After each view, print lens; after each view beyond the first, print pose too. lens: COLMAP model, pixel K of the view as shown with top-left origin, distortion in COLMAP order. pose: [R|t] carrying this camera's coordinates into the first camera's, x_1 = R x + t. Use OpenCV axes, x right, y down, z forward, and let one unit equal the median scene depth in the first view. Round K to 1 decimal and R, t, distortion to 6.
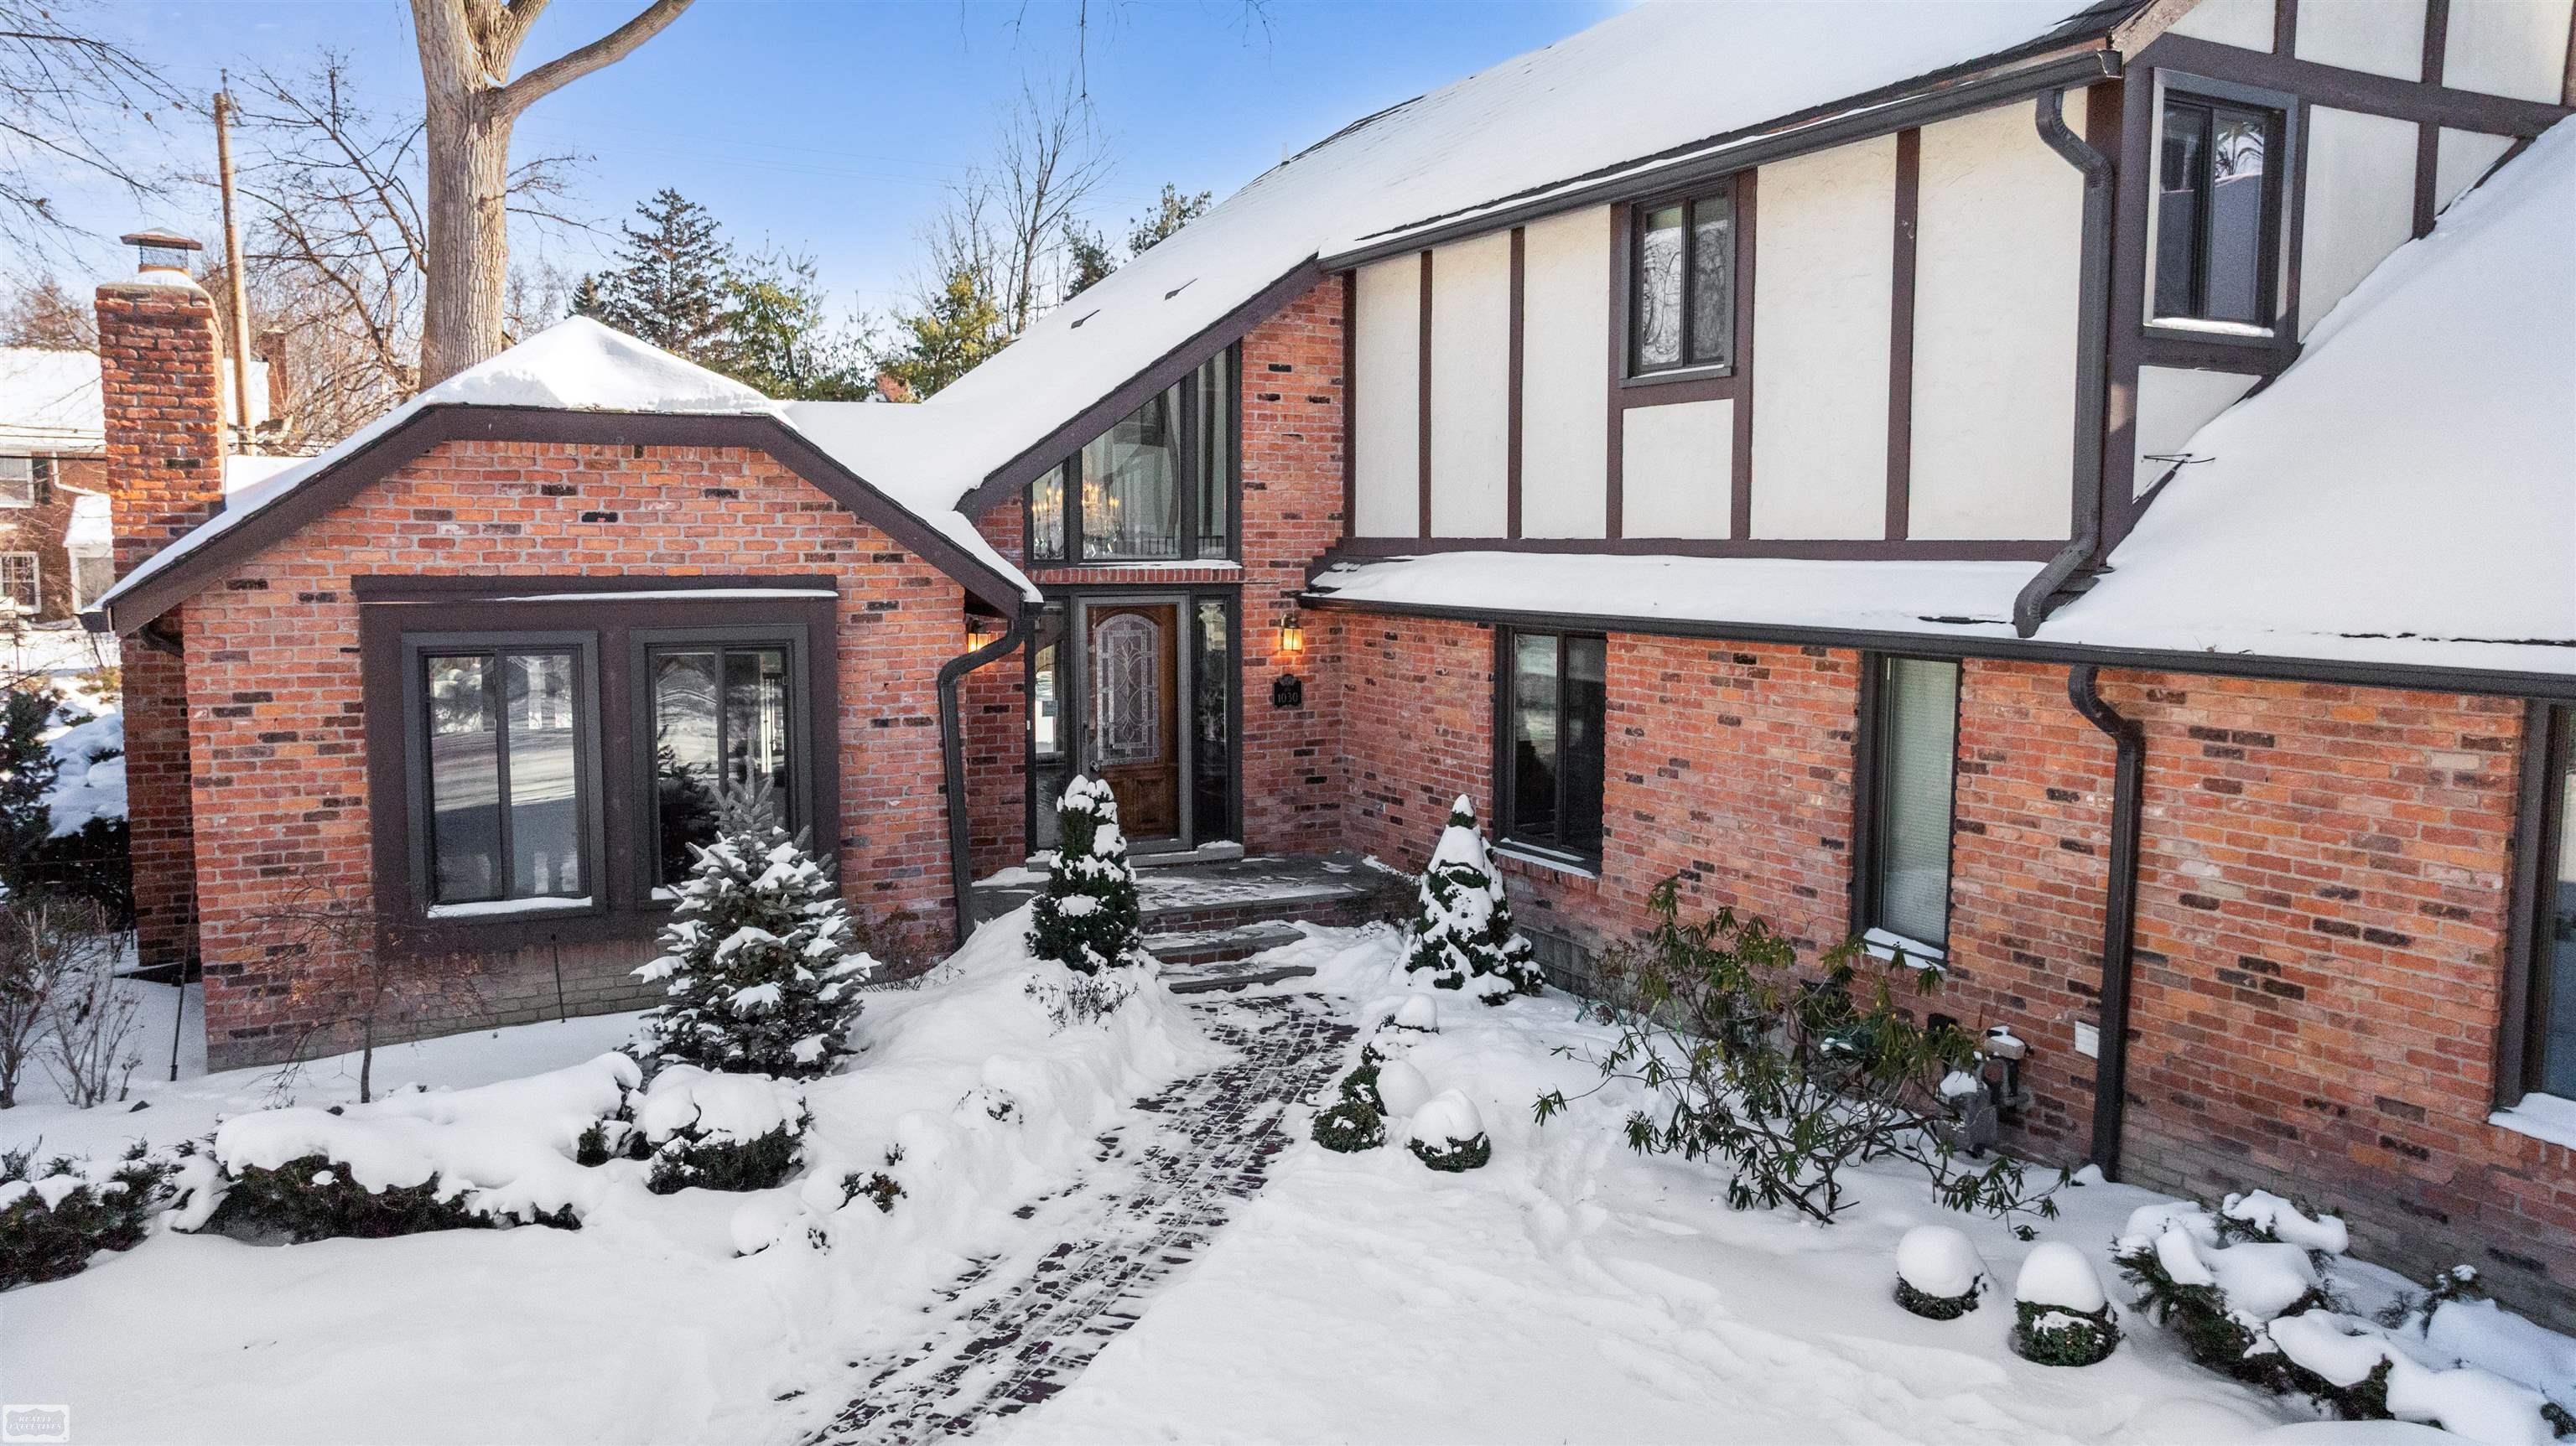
lens RADIAL K [[1830.0, 0, 1298.7], [0, 1830.0, 720.7], [0, 0, 1]] dist [-0.017993, -0.002795]
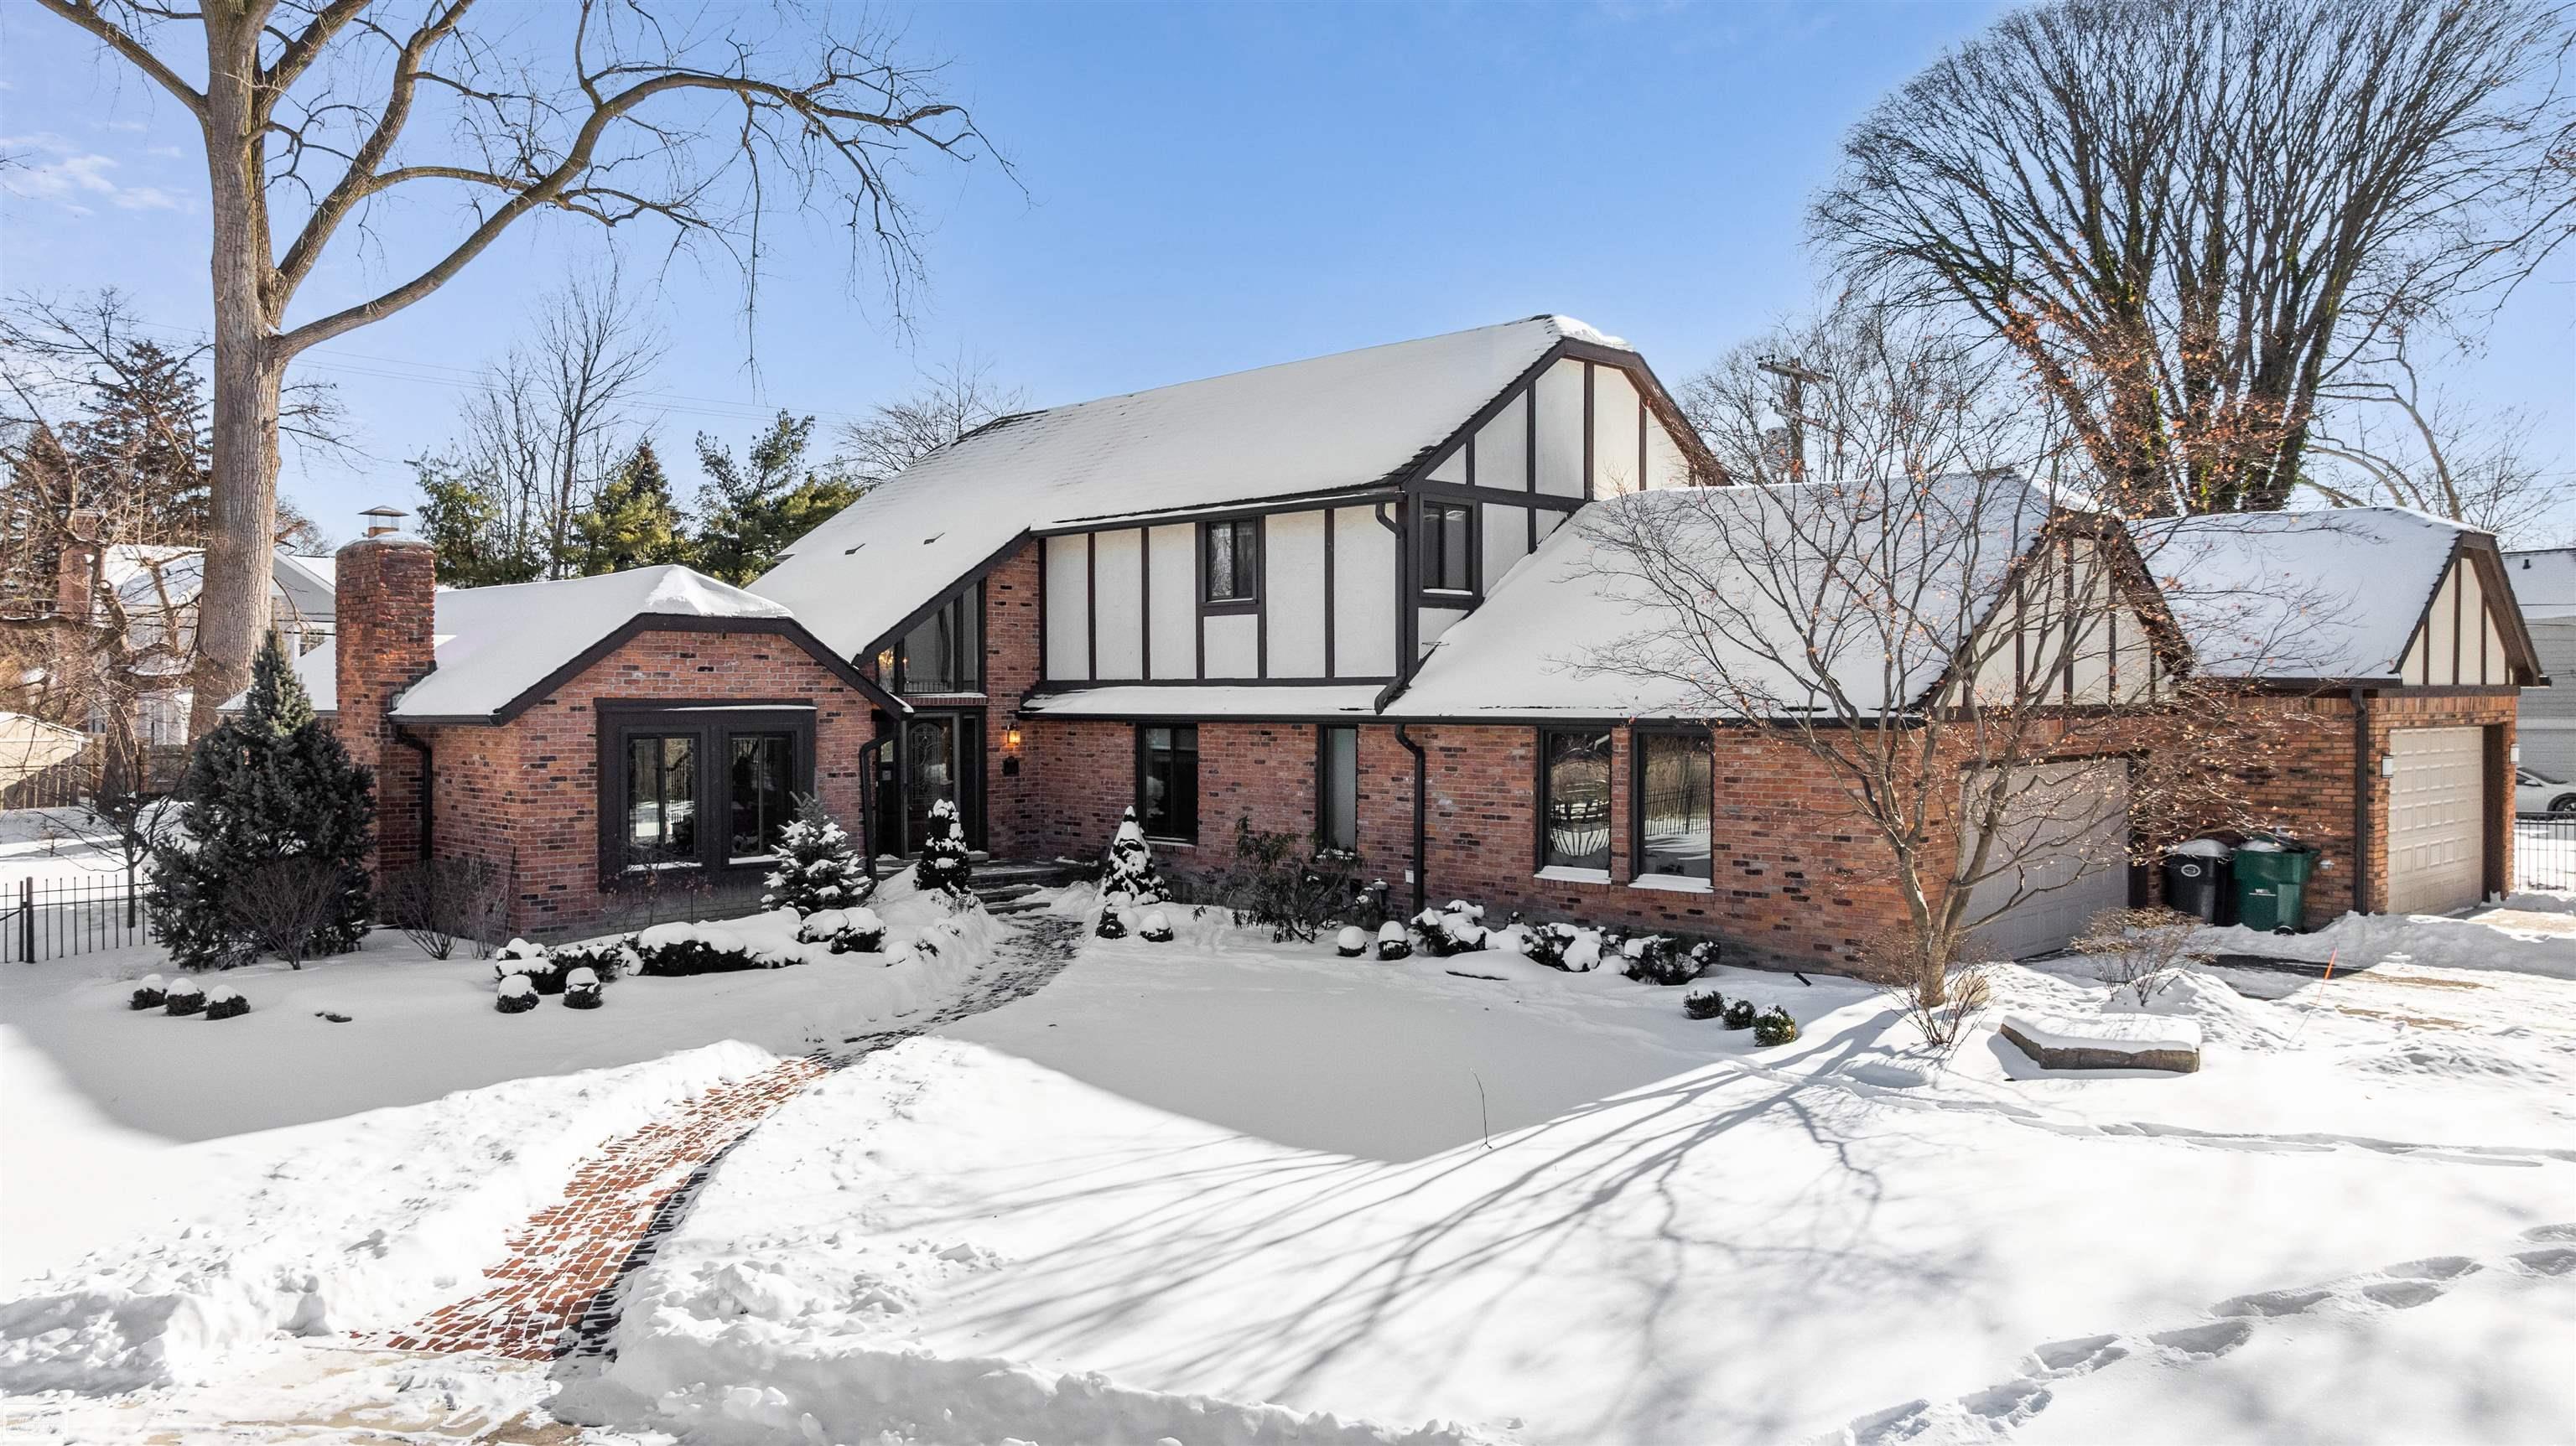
lens RADIAL K [[1797.8, 0, 1288.3], [0, 1797.8, 732.8], [0, 0, 1]] dist [-0.005960, -0.004040]
pose [[0.960438, -0.011727, 0.278246, -0.326081], [0.033259, 0.996793, -0.072790, 0.122918], [-0.276500, 0.079165, 0.957748, -1.057472]]
